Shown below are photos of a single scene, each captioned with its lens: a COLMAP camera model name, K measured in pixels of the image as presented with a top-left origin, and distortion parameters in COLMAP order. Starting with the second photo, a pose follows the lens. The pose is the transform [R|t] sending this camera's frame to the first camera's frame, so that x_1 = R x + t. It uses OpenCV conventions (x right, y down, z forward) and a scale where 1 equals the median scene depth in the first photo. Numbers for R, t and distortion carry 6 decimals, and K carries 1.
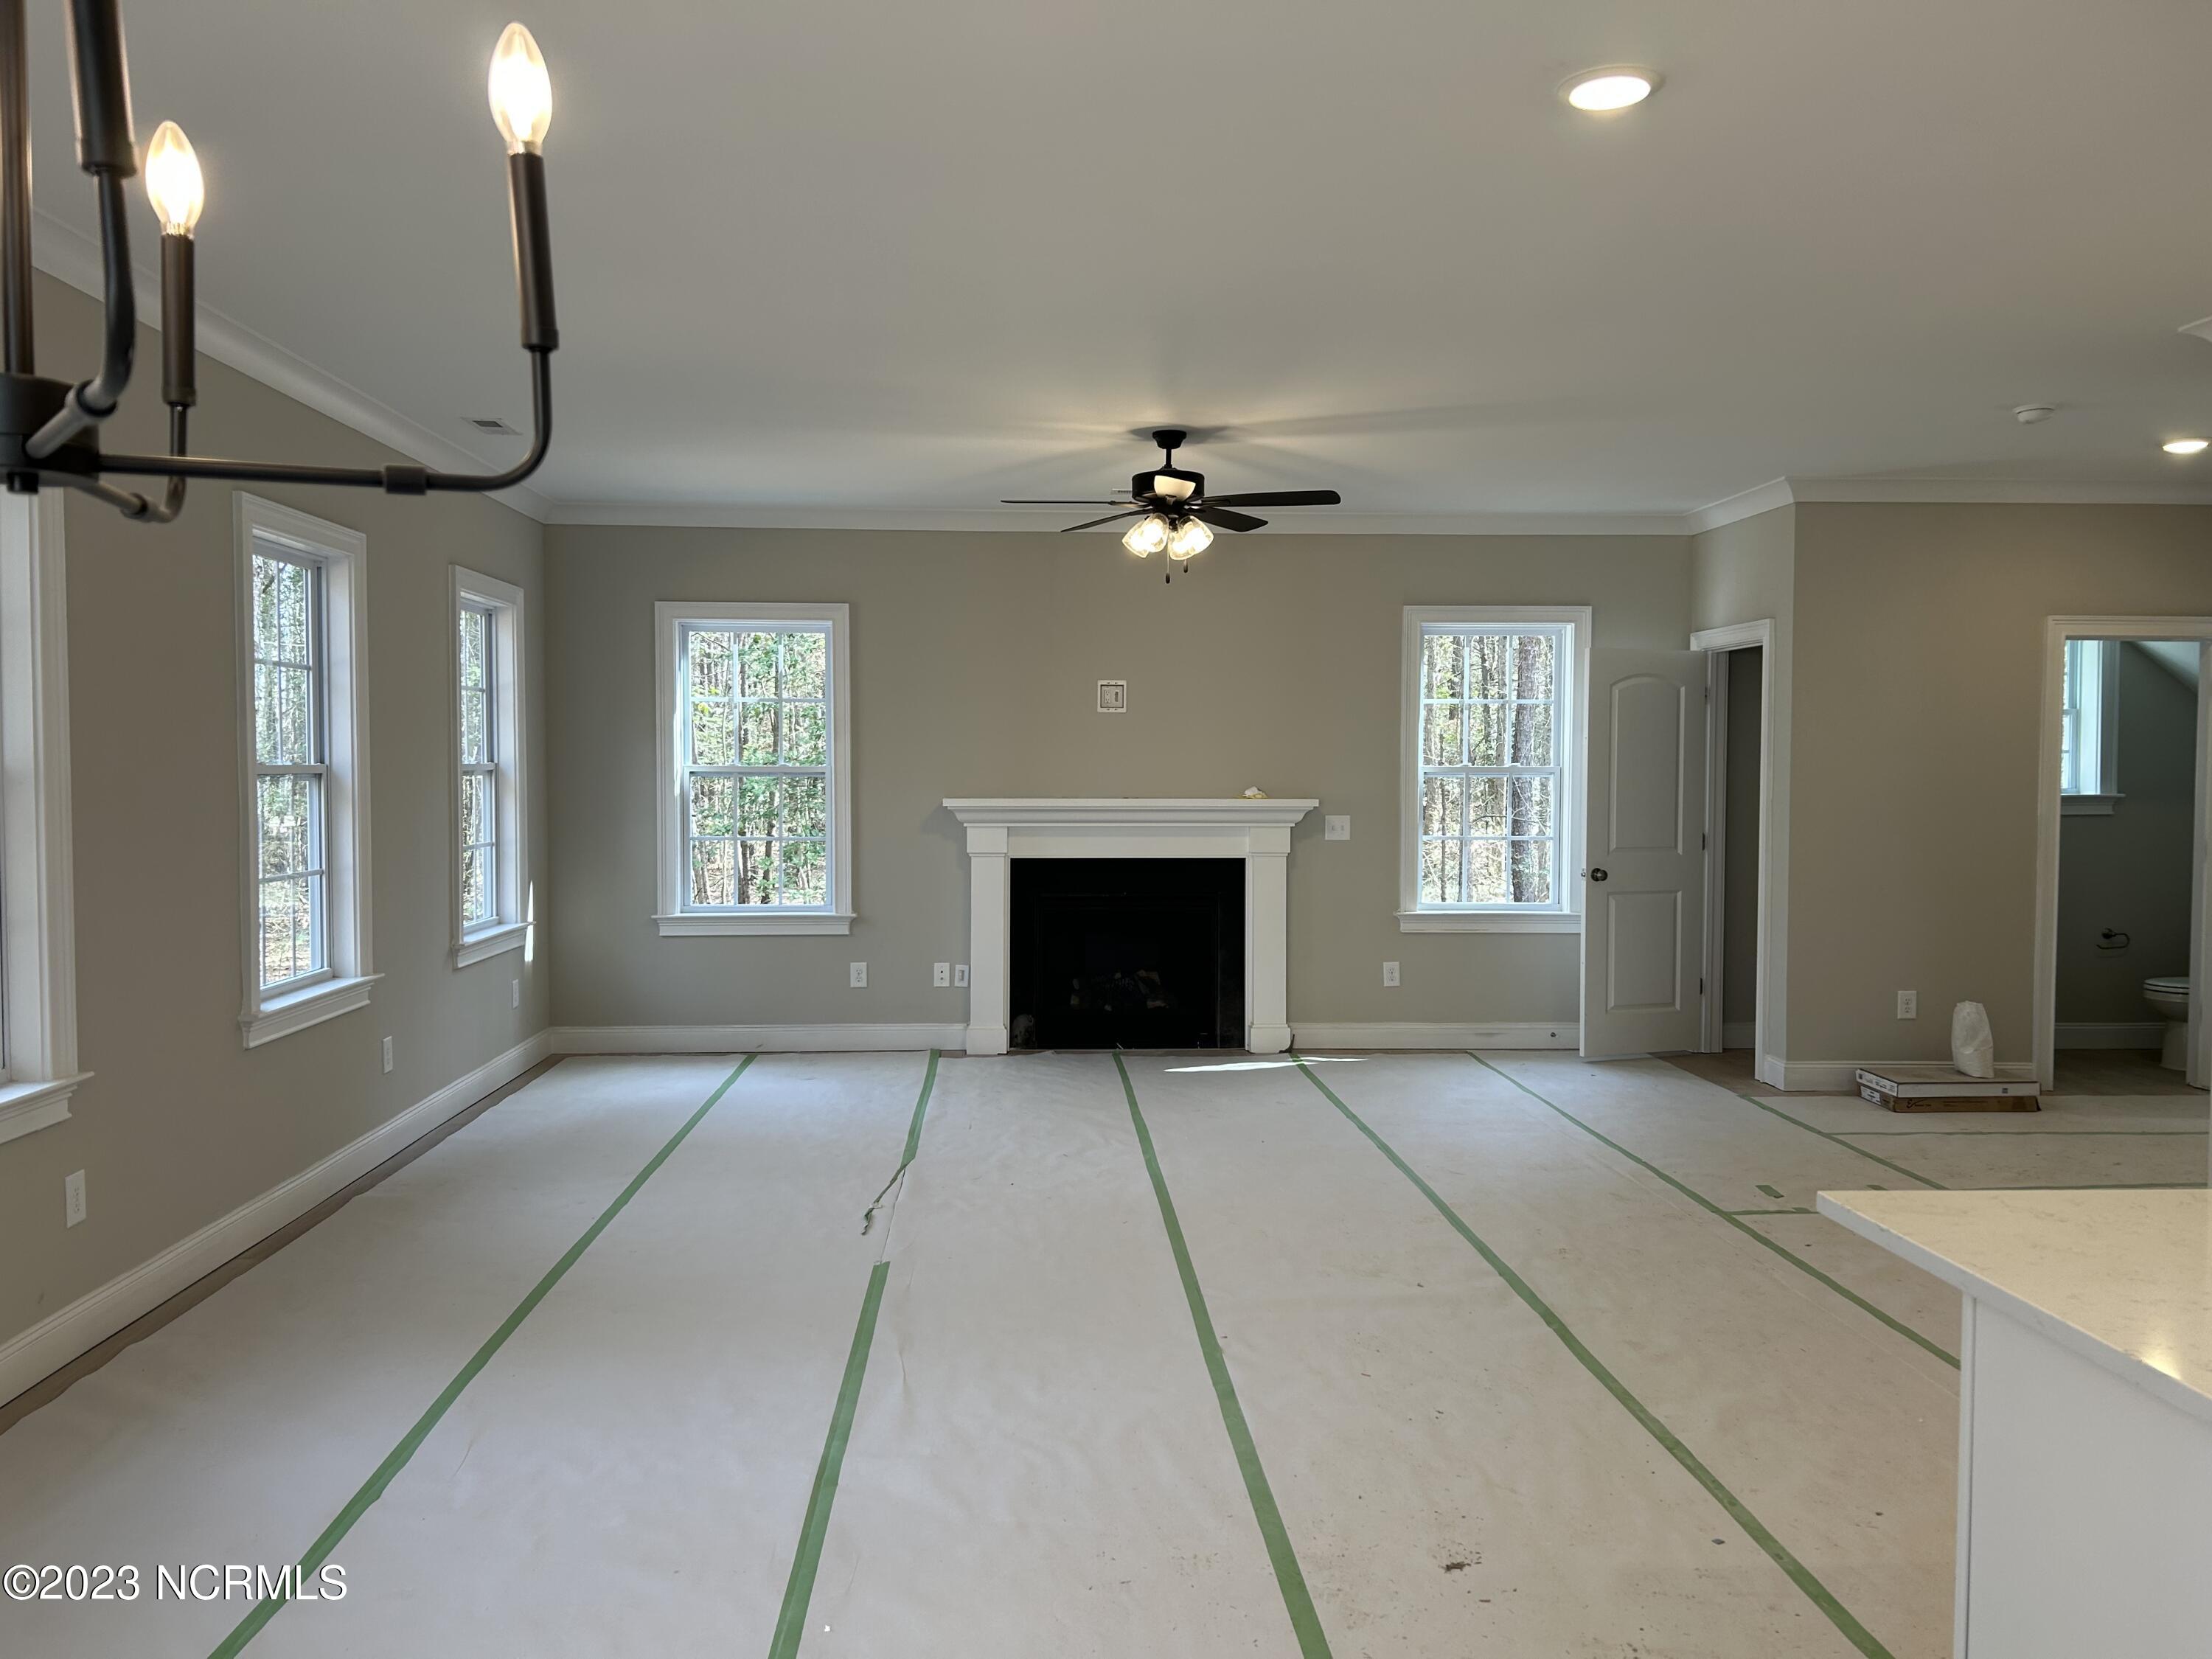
lens RADIAL K [[1675.6, 0, 1106.0], [0, 1675.6, 829.5], [0, 0, 1]] dist [0.102194, -0.197931]
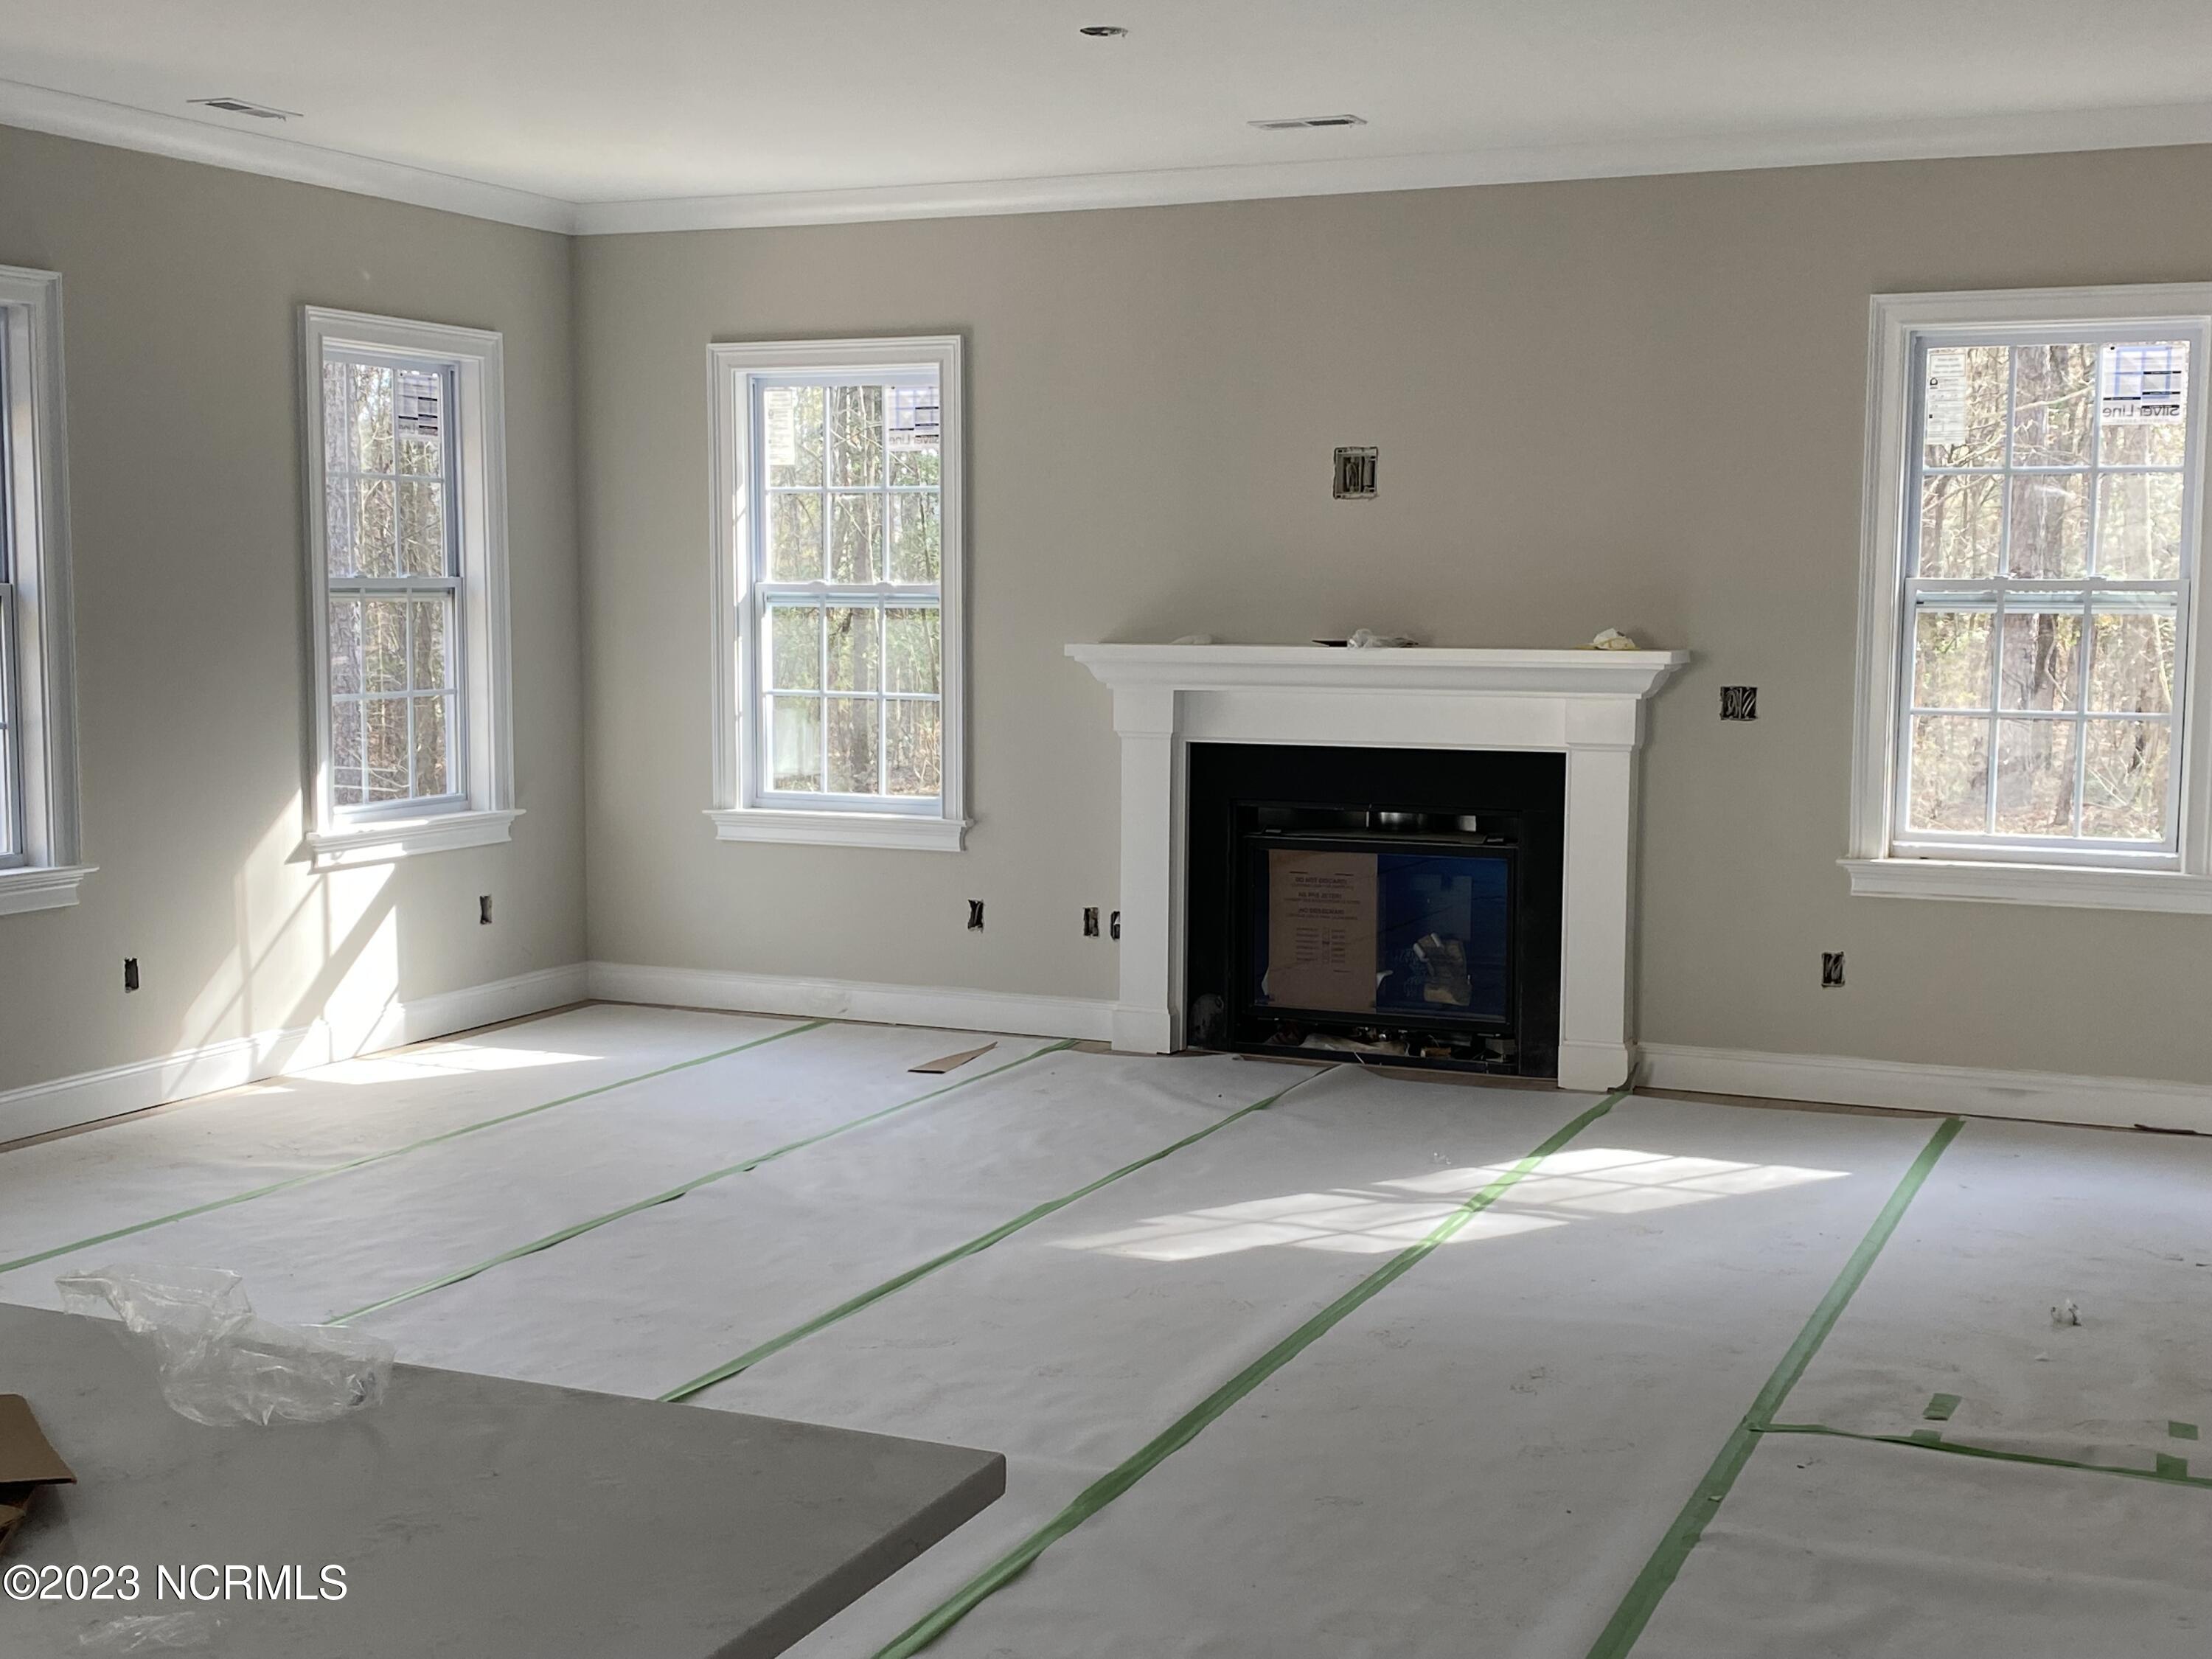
lens RADIAL K [[2683.8, 0, 1082.3], [0, 2683.8, 865.9], [0, 0, 1]] dist [0.192759, -0.595425]
pose [[0.887412, 0.048701, -0.458398, 0.366714], [-0.020768, 0.997618, 0.065785, -0.001702], [0.460509, -0.048859, 0.886309, 0.099901]]
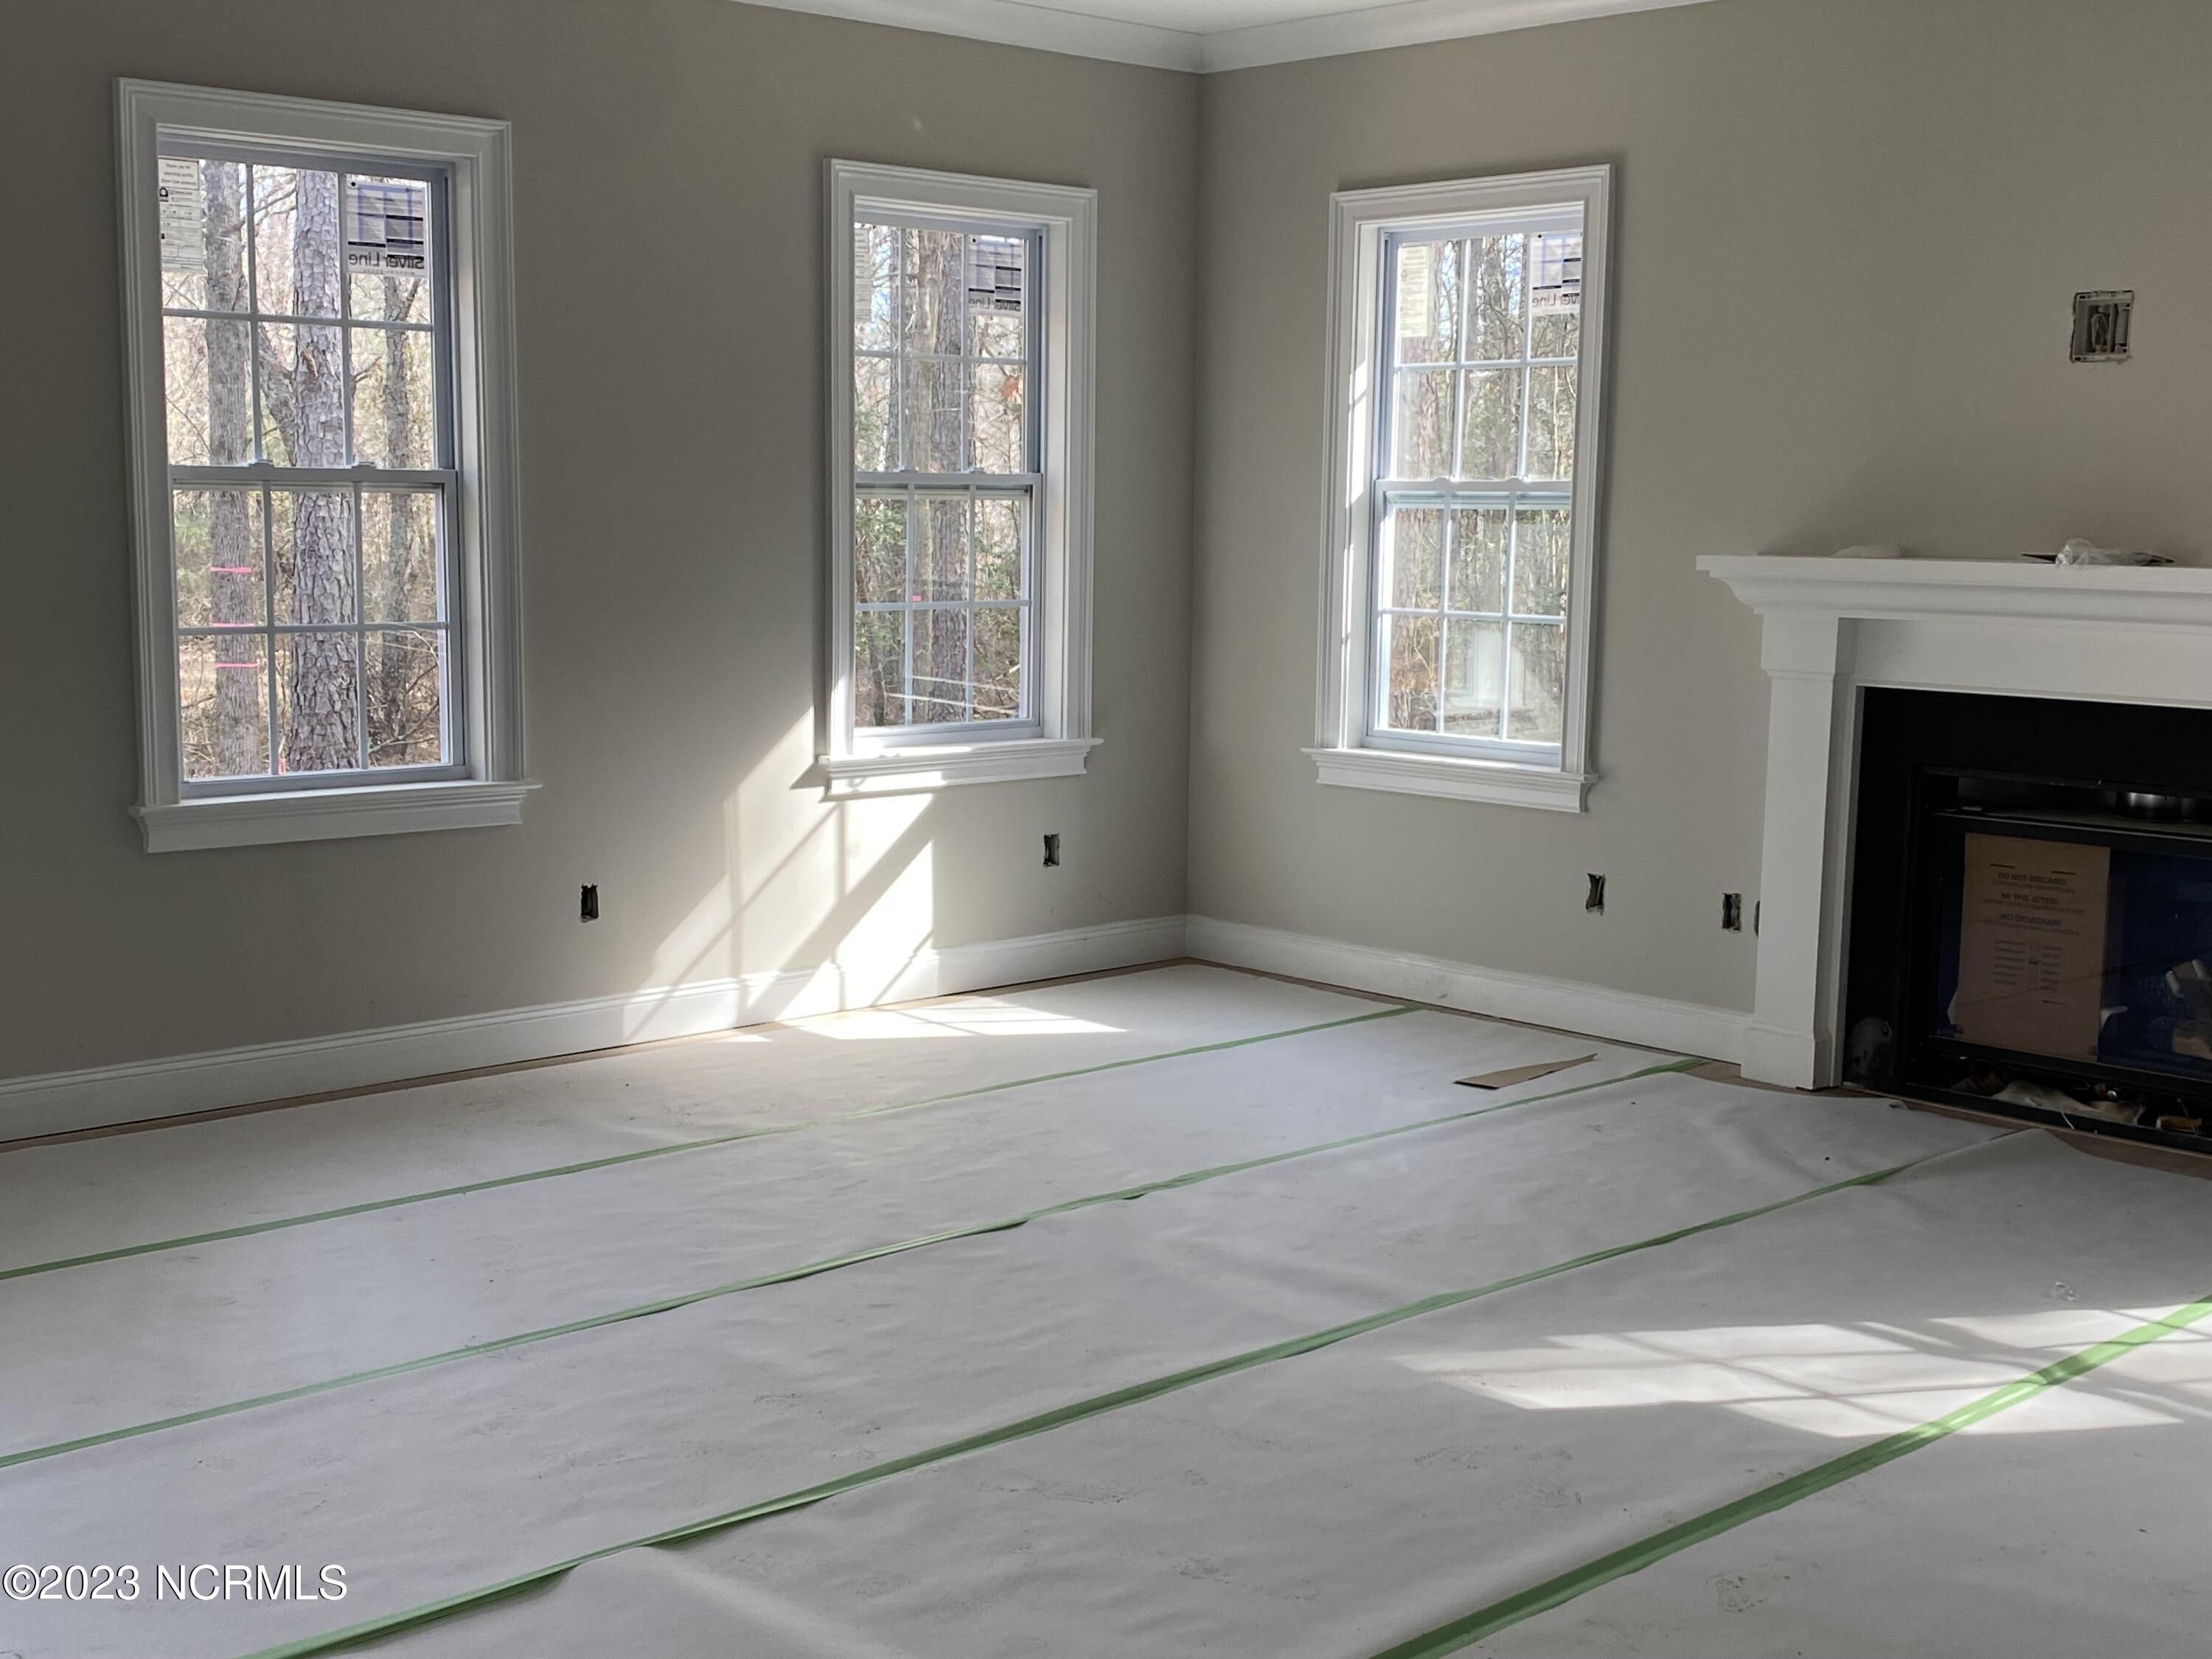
lens RADIAL K [[2683.8, 0, 1082.3], [0, 2683.8, 865.9], [0, 0, 1]] dist [0.192759, -0.595425]
pose [[0.638143, 0.110429, -0.761958, 0.392977], [-0.043044, 0.993230, 0.107897, -0.005705], [0.768714, -0.036056, 0.638576, 0.342055]]
